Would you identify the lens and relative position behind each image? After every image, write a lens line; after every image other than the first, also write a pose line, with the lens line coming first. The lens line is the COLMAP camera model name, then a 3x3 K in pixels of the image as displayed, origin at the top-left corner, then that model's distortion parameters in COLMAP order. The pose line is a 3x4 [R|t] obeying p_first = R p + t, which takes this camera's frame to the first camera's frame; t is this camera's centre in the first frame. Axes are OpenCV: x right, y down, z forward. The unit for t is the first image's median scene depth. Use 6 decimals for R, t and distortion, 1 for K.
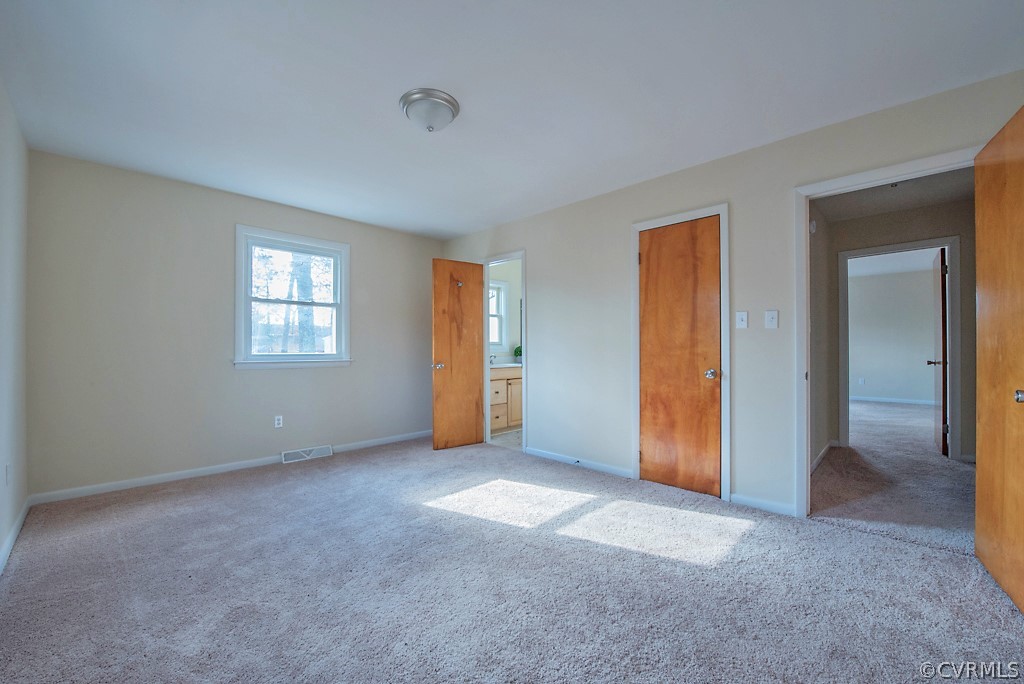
lens RADIAL K [[408.2, 0, 513.8], [0, 408.2, 341.3], [0, 0, 1]] dist [-0.012656, -0.002228]
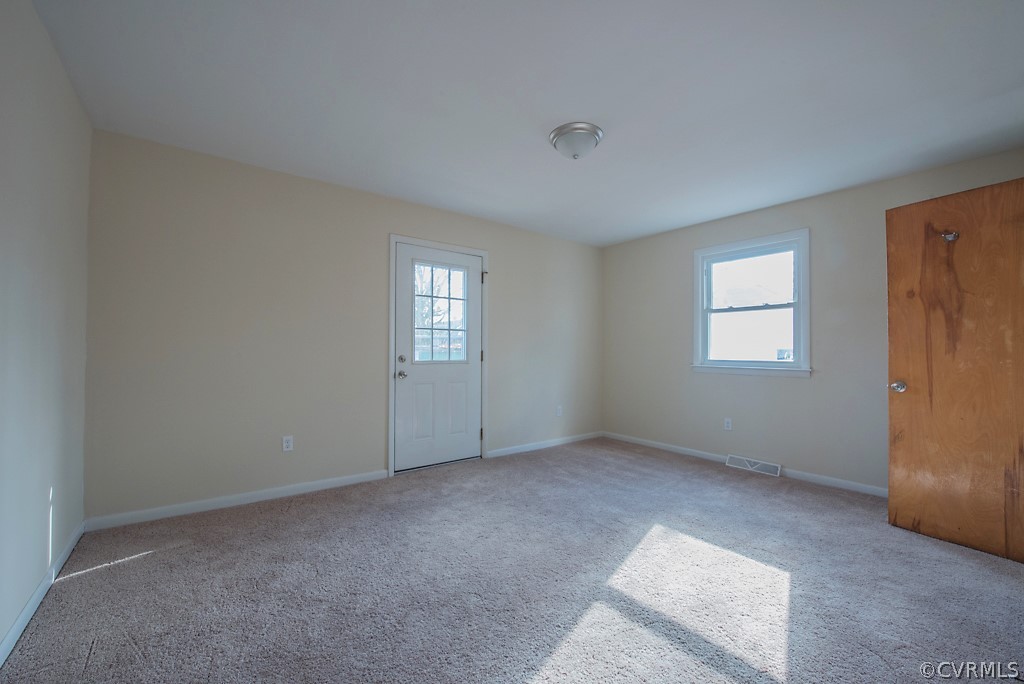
lens RADIAL K [[408.2, 0, 505.7], [0, 408.2, 343.1], [0, 0, 1]] dist [-0.012656, -0.002228]
pose [[-0.143296, -0.020414, -0.989469, 0.488040], [0.006424, 0.999747, -0.021556, 0.006237], [0.989659, -0.009446, -0.143128, 0.523454]]
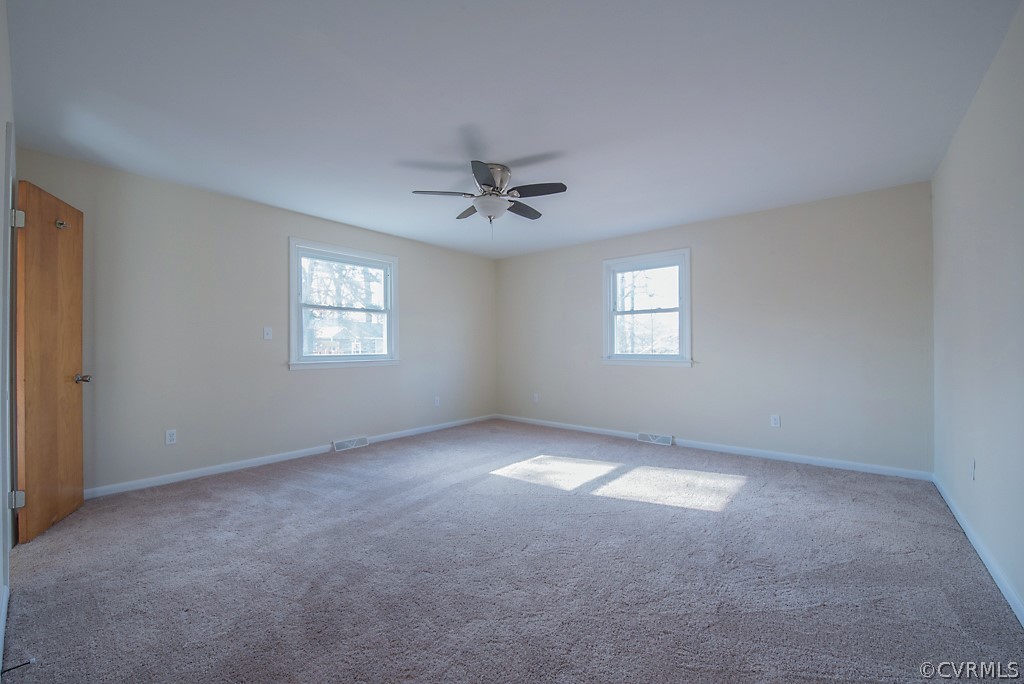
lens RADIAL K [[408.2, 0, 516.7], [0, 408.2, 346.9], [0, 0, 1]] dist [-0.012656, -0.002228]
pose [[0.996868, -0.007875, 0.078689, -0.164865], [0.006731, 0.999868, 0.014784, -0.002965], [-0.078795, -0.014208, 0.996790, -0.169966]]
